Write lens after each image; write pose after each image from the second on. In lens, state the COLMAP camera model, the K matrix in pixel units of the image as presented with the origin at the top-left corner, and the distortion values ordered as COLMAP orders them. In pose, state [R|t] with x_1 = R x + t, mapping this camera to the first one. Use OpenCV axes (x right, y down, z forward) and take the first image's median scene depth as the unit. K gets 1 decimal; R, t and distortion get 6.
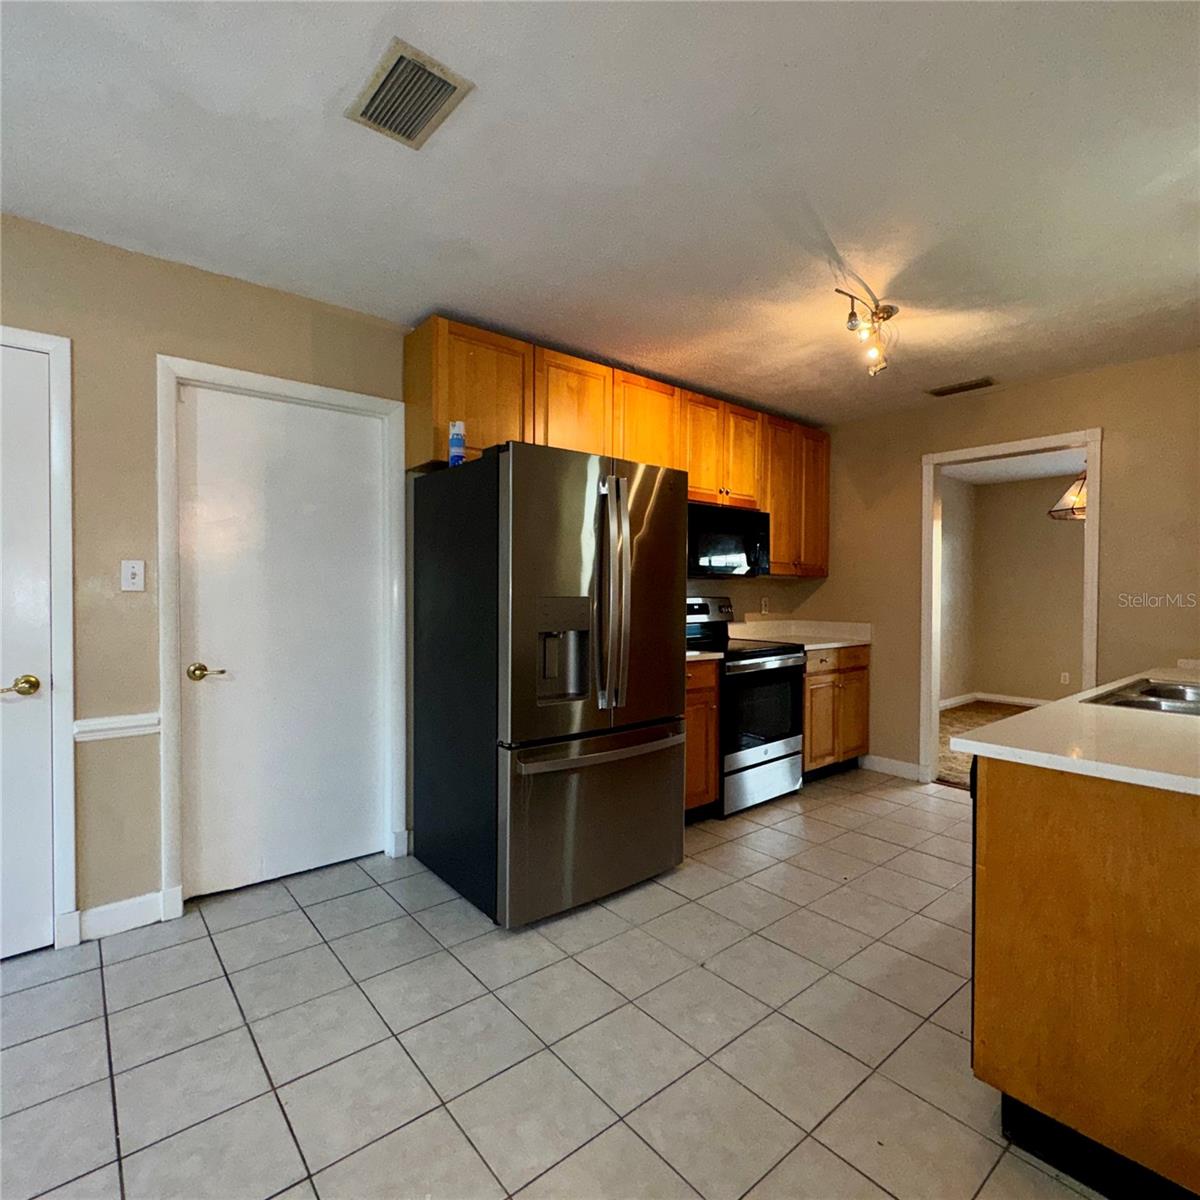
lens RADIAL K [[641.5, 0, 601.7], [0, 641.5, 599.2], [0, 0, 1]] dist [0.000585, 0.000571]
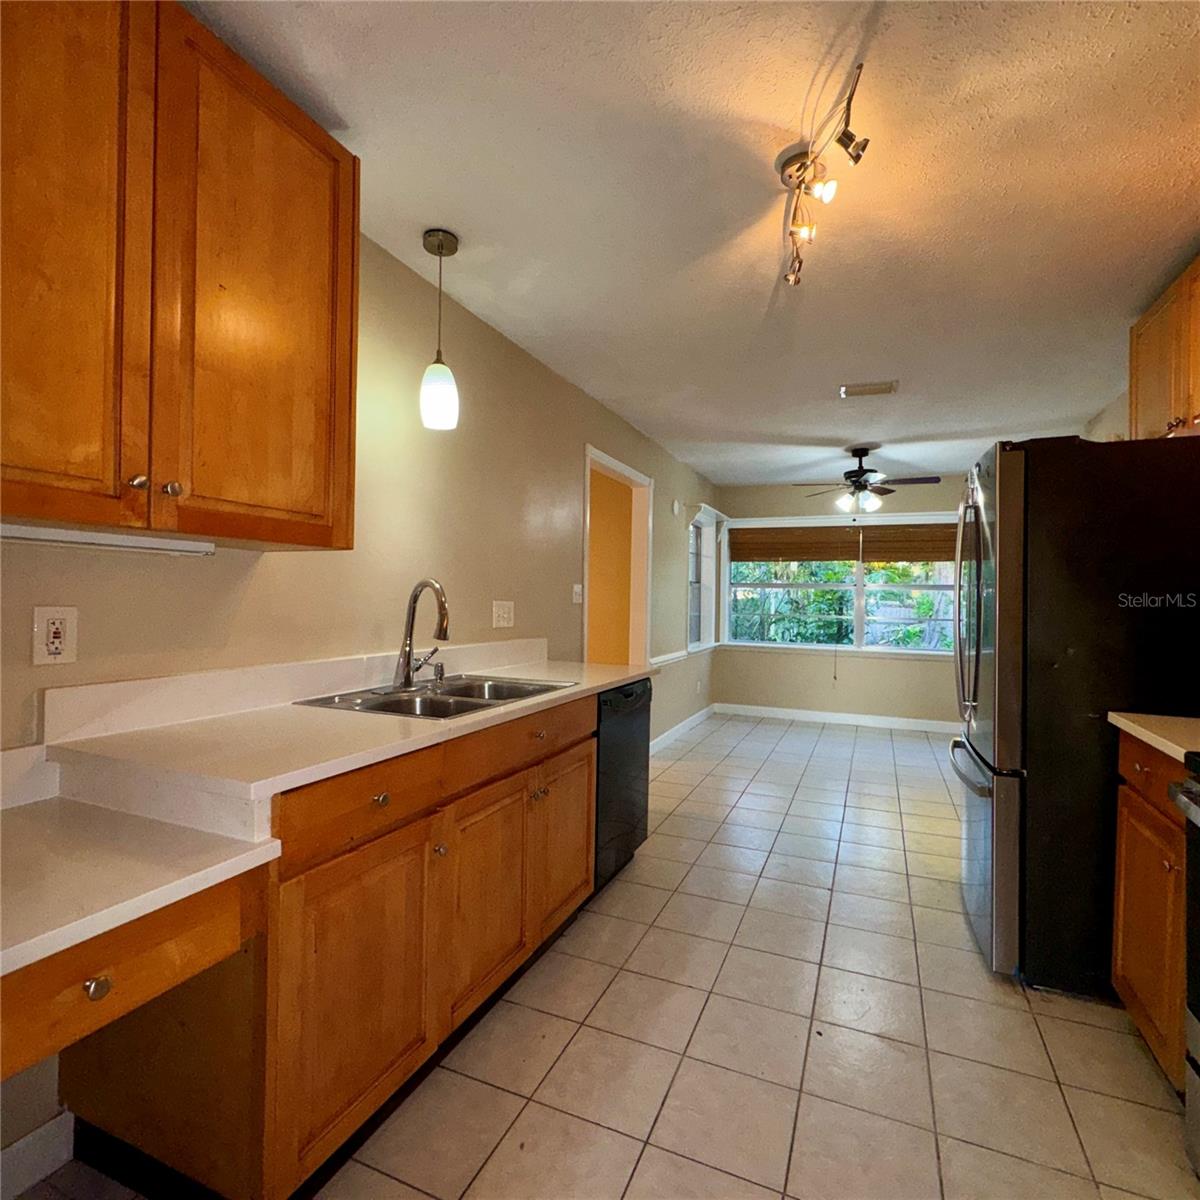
lens RADIAL K [[641.5, 0, 601.7], [0, 641.5, 599.2], [0, 0, 1]] dist [0.000585, 0.000571]
pose [[-0.890751, -0.015757, -0.454218, 0.938366], [-0.023854, 0.999642, 0.012101, -0.016427], [0.453865, 0.021614, -0.890808, 1.562583]]
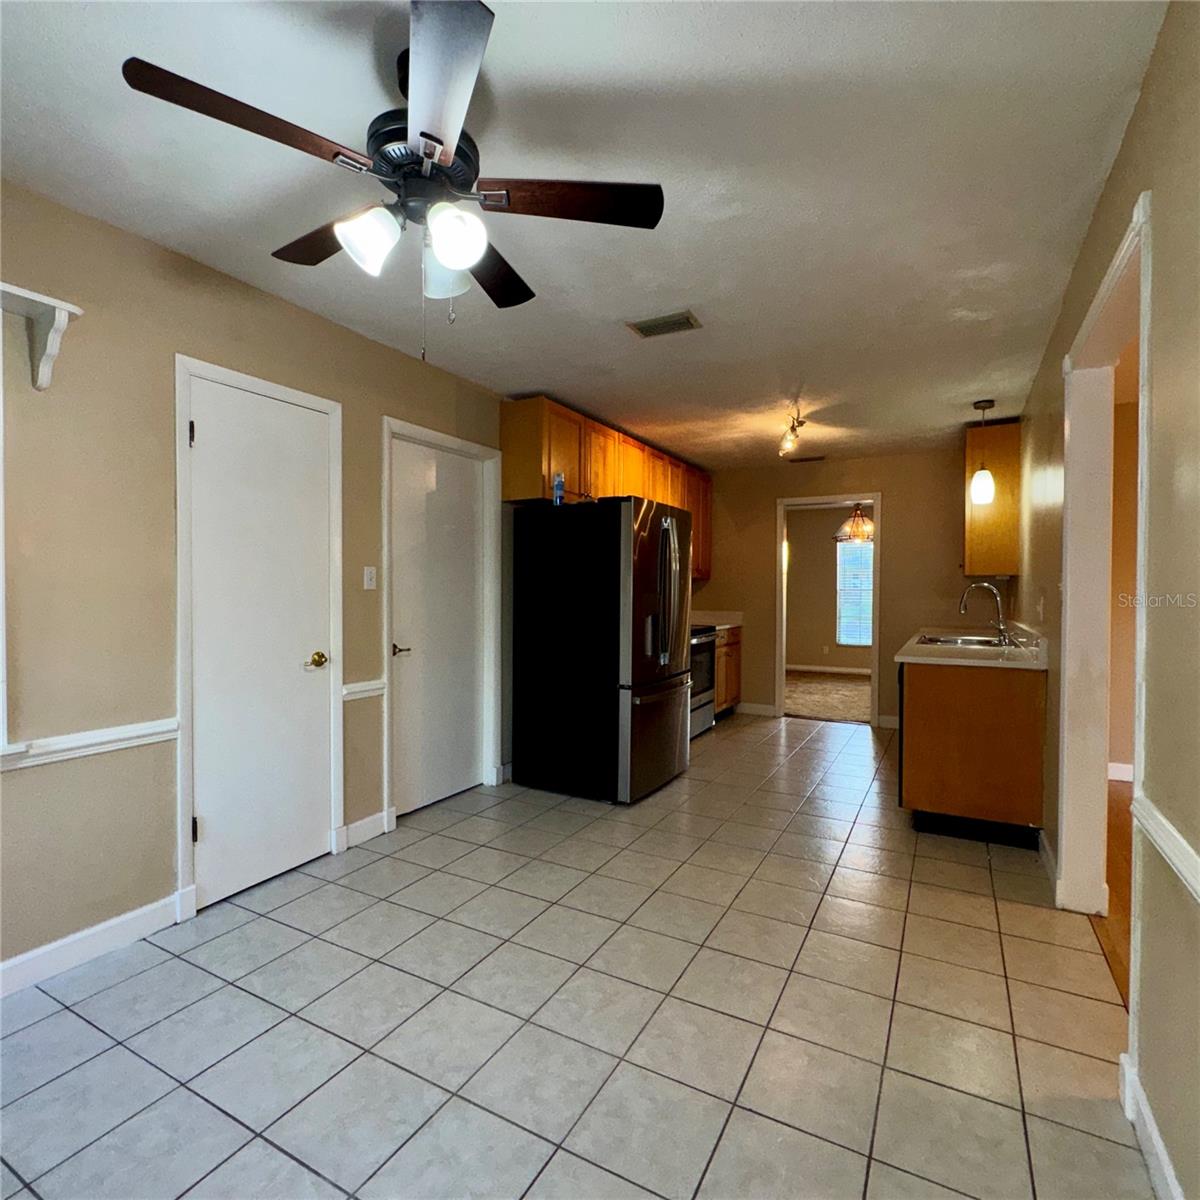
lens RADIAL K [[641.5, 0, 601.7], [0, 641.5, 599.2], [0, 0, 1]] dist [0.000585, 0.000571]
pose [[0.930872, -0.004606, 0.365316, -0.678500], [0.002978, 0.999983, 0.005019, 0.001567], [-0.365333, -0.003584, 0.930870, -0.386953]]
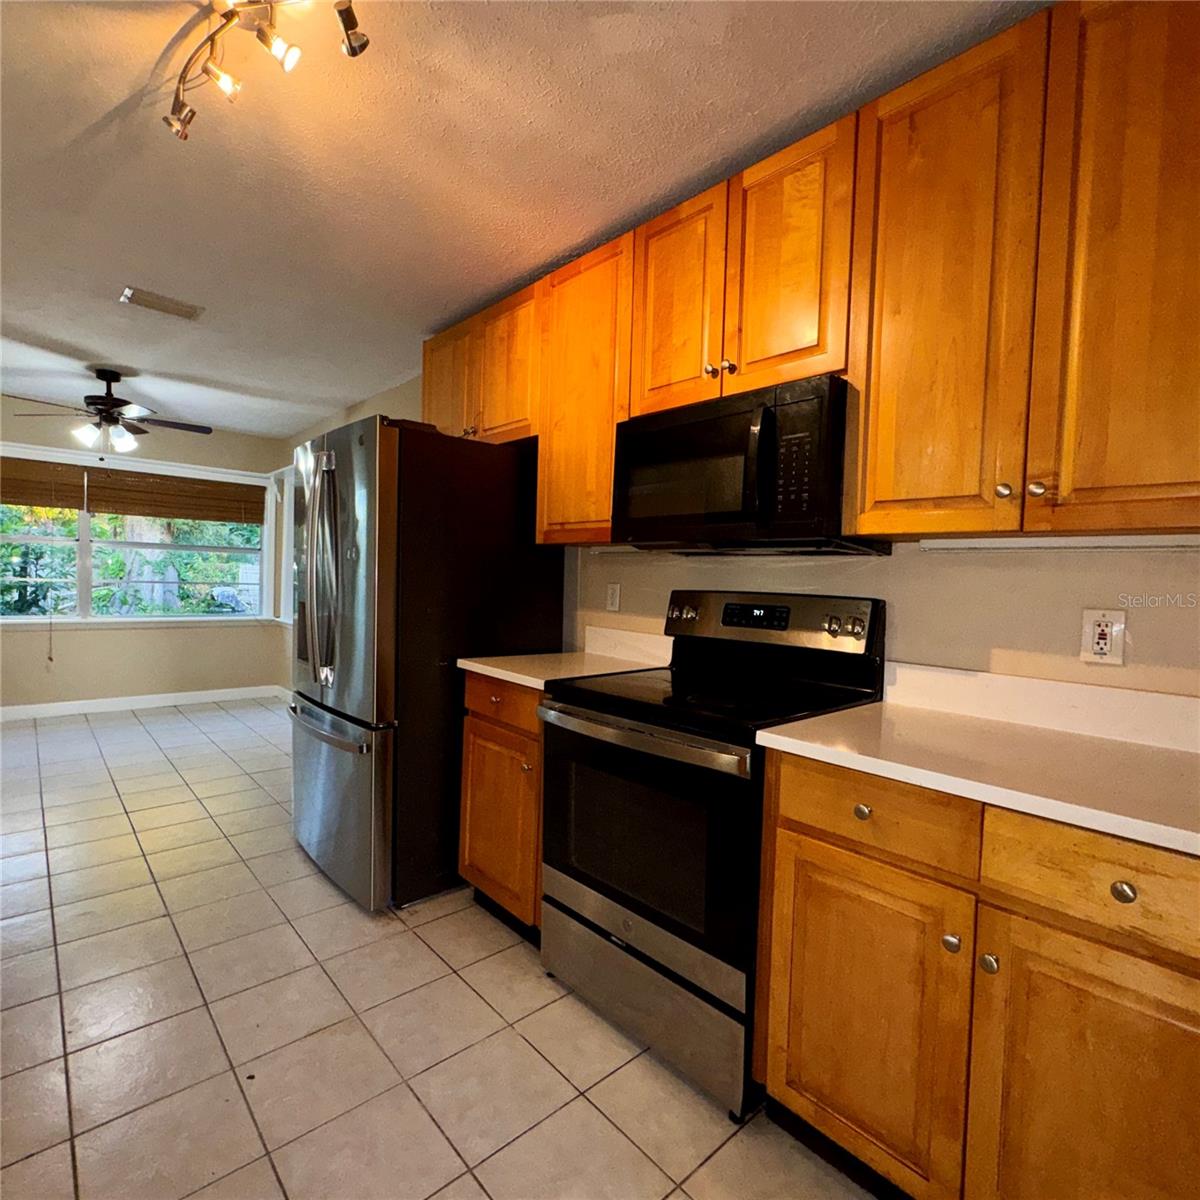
lens RADIAL K [[641.5, 0, 601.7], [0, 641.5, 599.2], [0, 0, 1]] dist [0.000585, 0.000571]
pose [[0.045047, 0.031059, -0.998502, 0.992787], [-0.044520, 0.998586, 0.029054, -0.011800], [0.997992, 0.043144, 0.046366, 1.334181]]
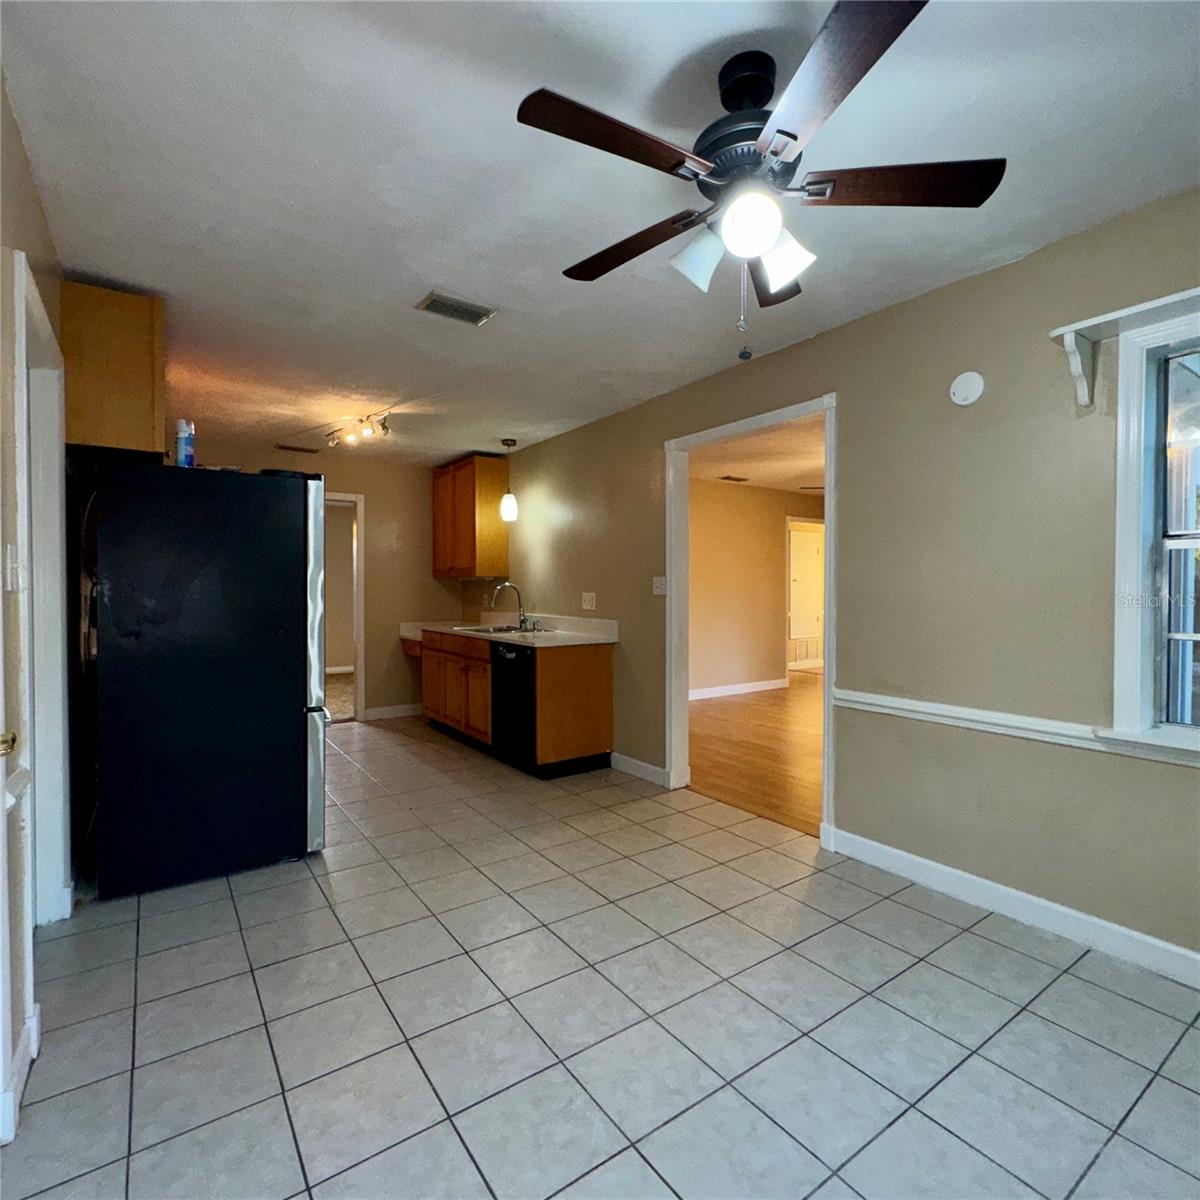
lens RADIAL K [[641.5, 0, 601.7], [0, 641.5, 599.2], [0, 0, 1]] dist [0.000585, 0.000571]
pose [[0.079385, -0.017915, 0.996683, -1.198273], [0.013151, 0.999770, 0.016923, -0.006413], [-0.996757, 0.011764, 0.079602, 0.283702]]
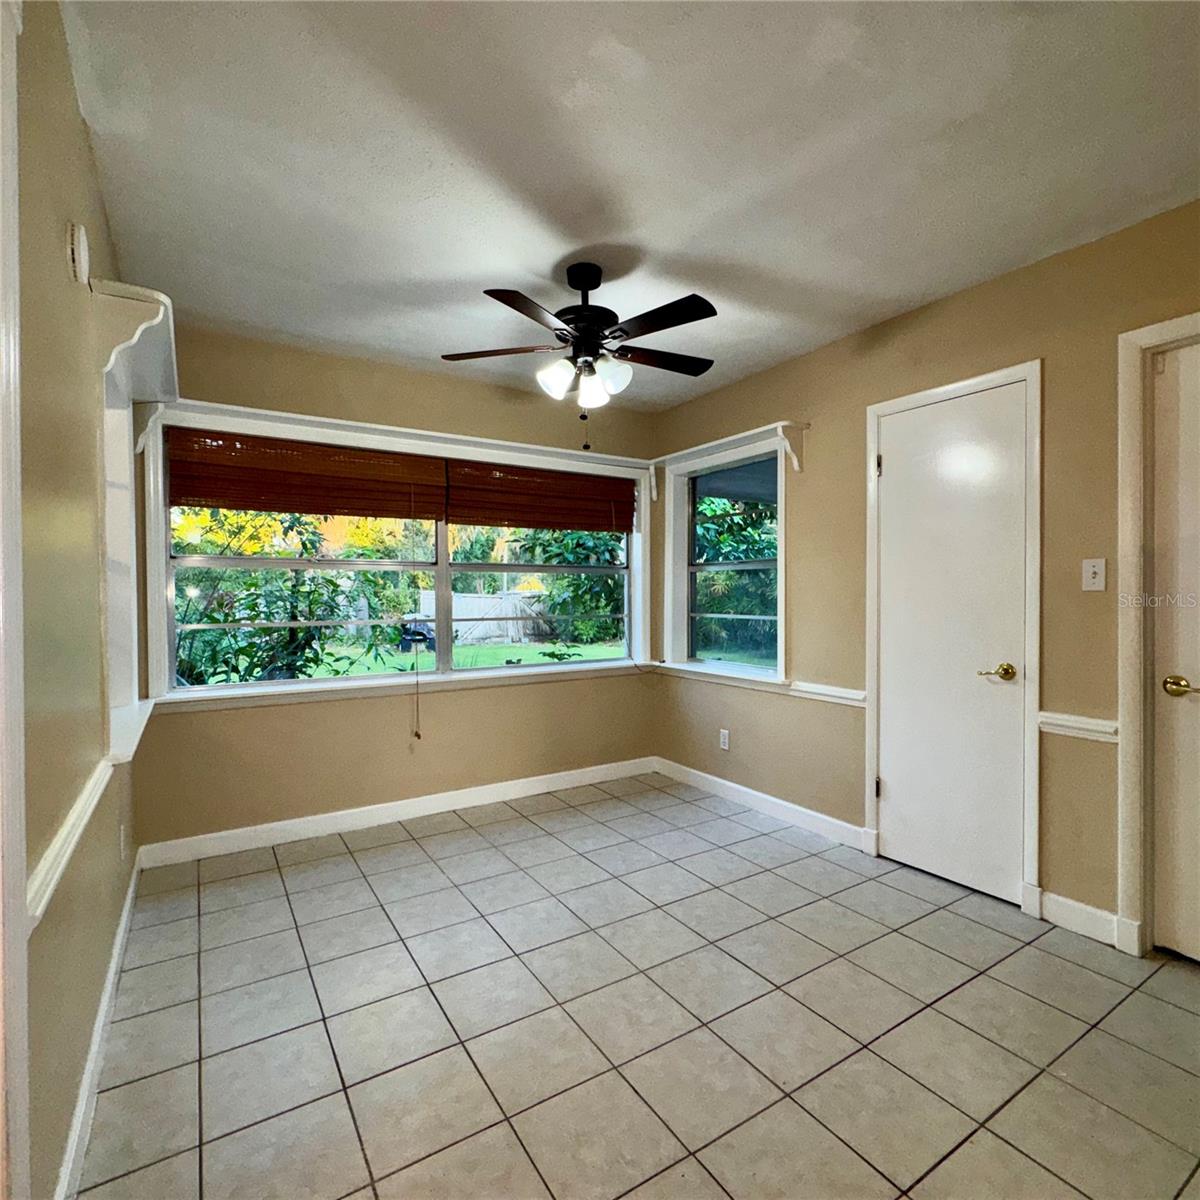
lens RADIAL K [[641.5, 0, 601.7], [0, 641.5, 599.2], [0, 0, 1]] dist [0.000585, 0.000571]
pose [[-0.125974, 0.010068, -0.991982, 0.286617], [-0.007439, 0.999911, 0.011093, -0.004530], [0.992006, 0.008777, -0.125888, 0.337970]]
